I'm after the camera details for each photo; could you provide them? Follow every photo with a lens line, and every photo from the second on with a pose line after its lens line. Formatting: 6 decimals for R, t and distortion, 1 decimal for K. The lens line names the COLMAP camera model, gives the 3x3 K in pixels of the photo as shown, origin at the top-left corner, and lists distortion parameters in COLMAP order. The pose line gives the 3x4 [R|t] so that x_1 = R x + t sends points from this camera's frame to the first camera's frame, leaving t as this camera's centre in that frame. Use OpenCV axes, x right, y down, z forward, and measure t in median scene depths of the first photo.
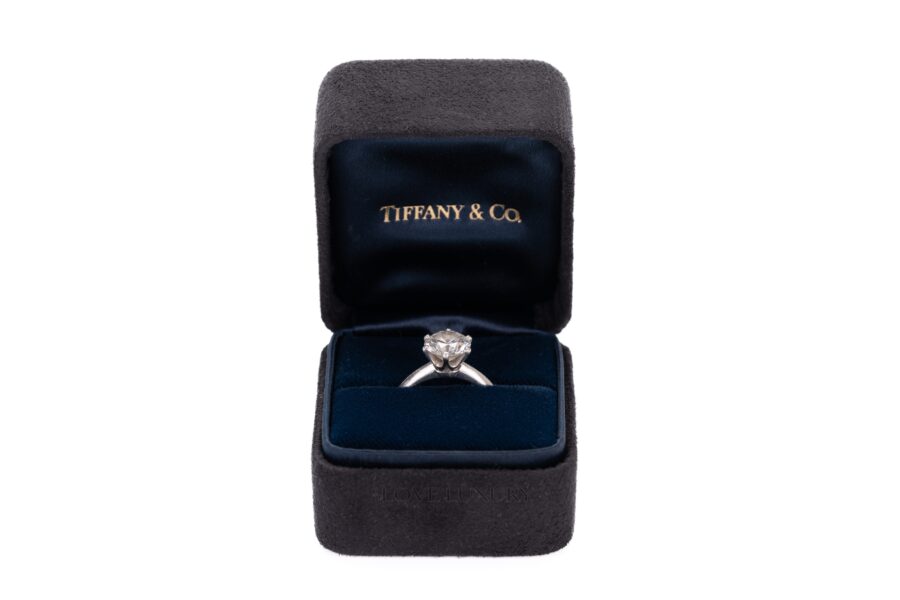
lens RADIAL K [[2590.6, 0, 454.3], [0, 2590.6, 301.2], [0, 0, 1]] dist [0.191099, 0.000000]
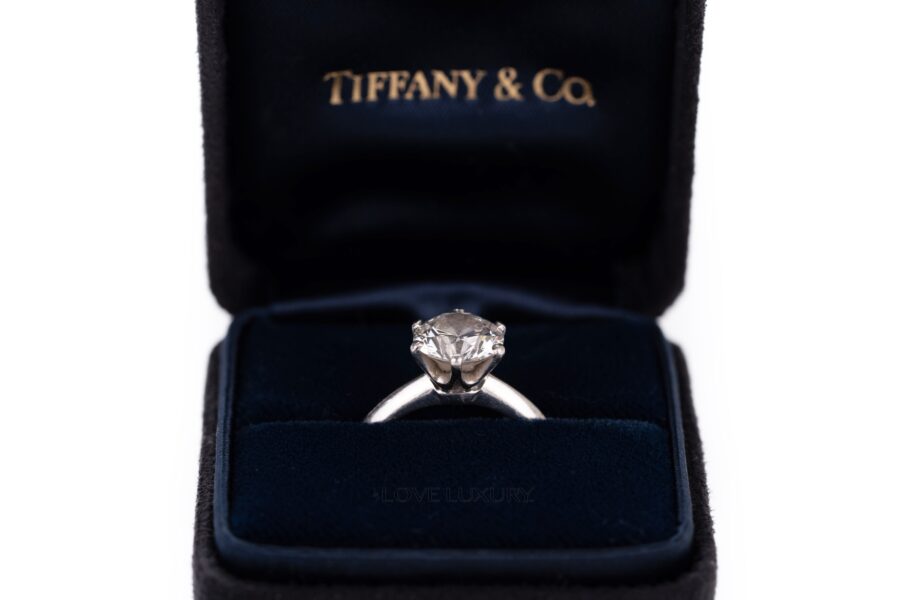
lens RADIAL K [[2590.6, 0, 442.1], [0, 2590.6, 299.3], [0, 0, 1]] dist [0.191099, 0.000000]
pose [[0.998035, 0.000256, 0.062659, -0.037801], [-0.000846, 0.999956, 0.009384, 0.003886], [-0.062654, -0.009418, 0.997991, 0.484438]]
